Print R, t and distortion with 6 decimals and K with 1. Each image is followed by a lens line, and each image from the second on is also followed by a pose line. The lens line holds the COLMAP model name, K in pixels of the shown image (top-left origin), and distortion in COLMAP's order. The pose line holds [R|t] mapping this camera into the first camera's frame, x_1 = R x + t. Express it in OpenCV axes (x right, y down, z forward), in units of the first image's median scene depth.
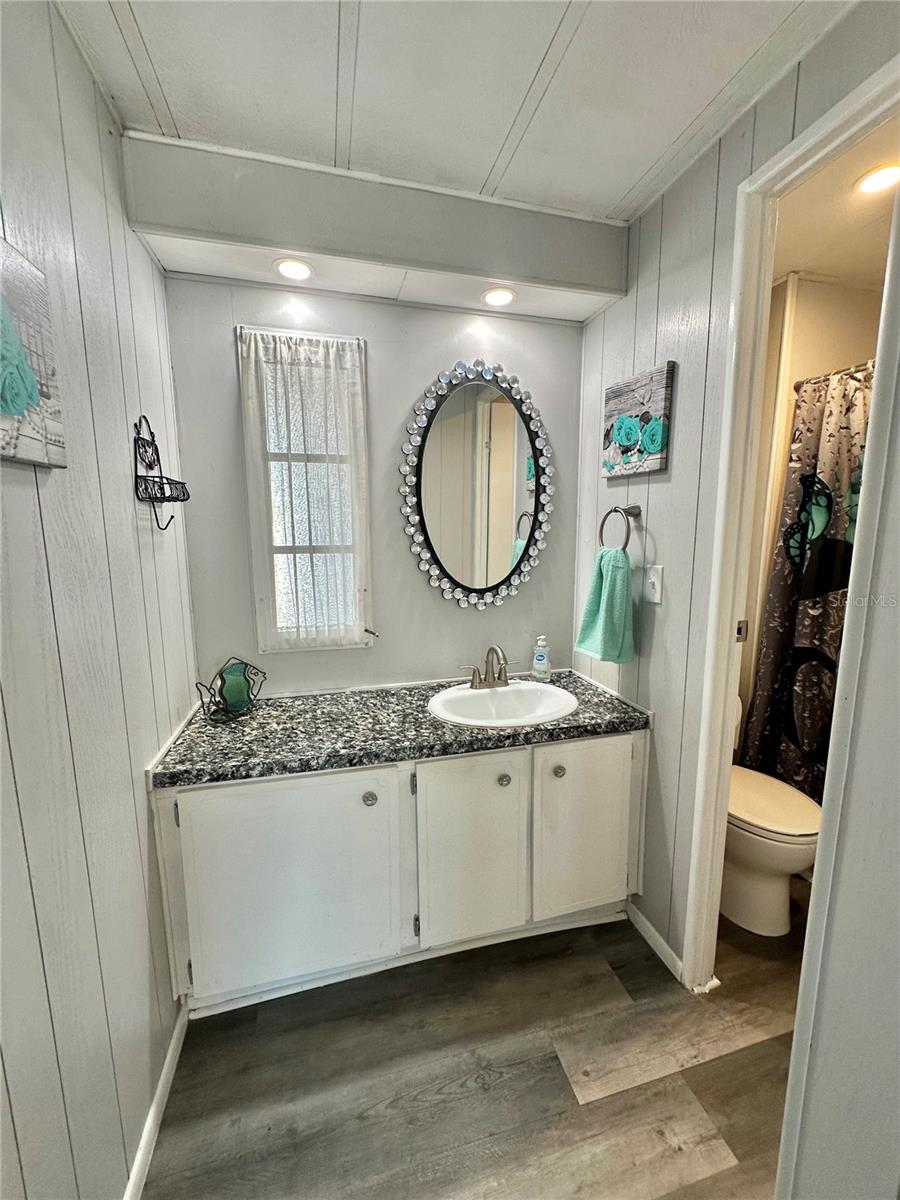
lens RADIAL K [[486.6, 0, 450.0], [0, 486.6, 600.0], [0, 0, 1]] dist [-0.002256, 0.000350]
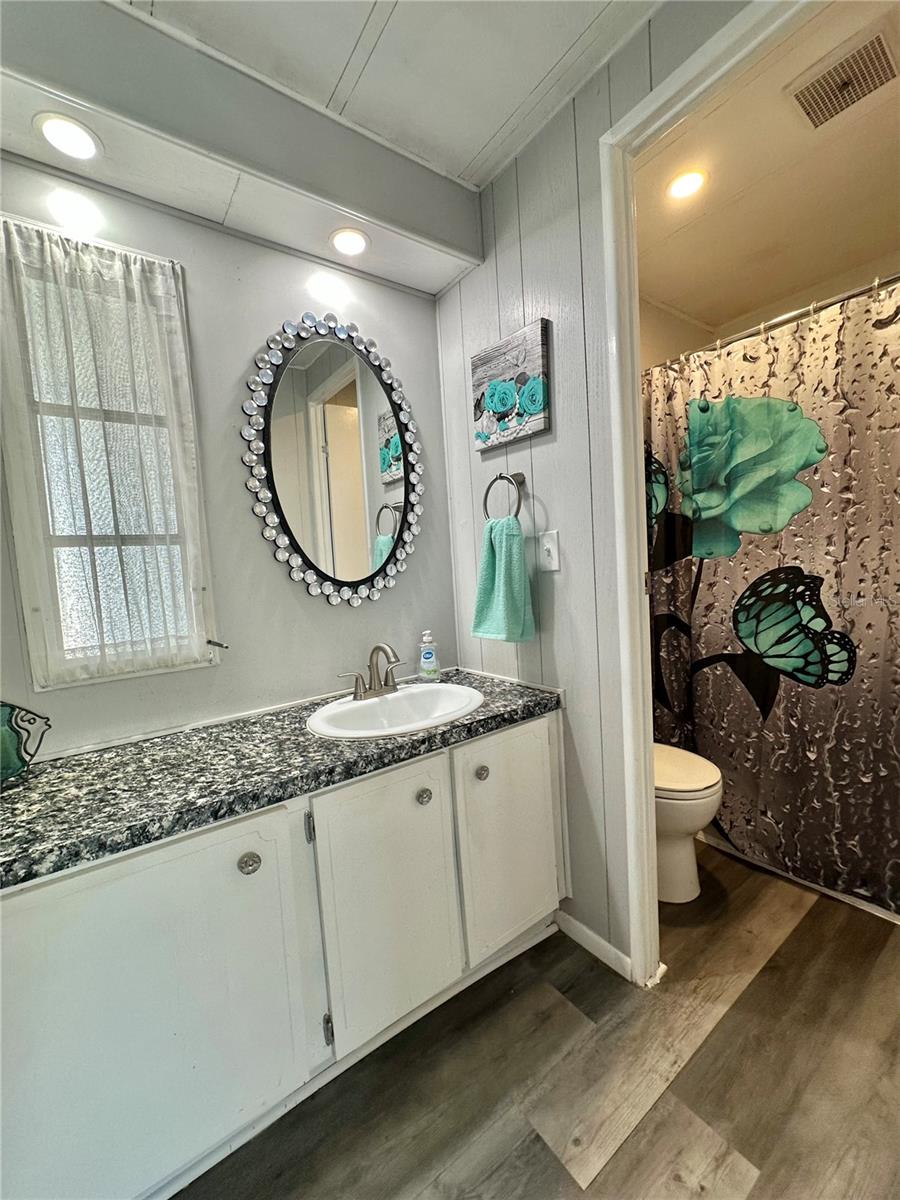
lens RADIAL K [[486.6, 0, 450.0], [0, 486.6, 600.0], [0, 0, 1]] dist [-0.002256, 0.000350]
pose [[0.932166, -0.079533, 0.353186, -0.095352], [0.109382, 0.991850, -0.065342, 0.096904], [-0.345111, 0.099542, 0.933268, 0.187074]]
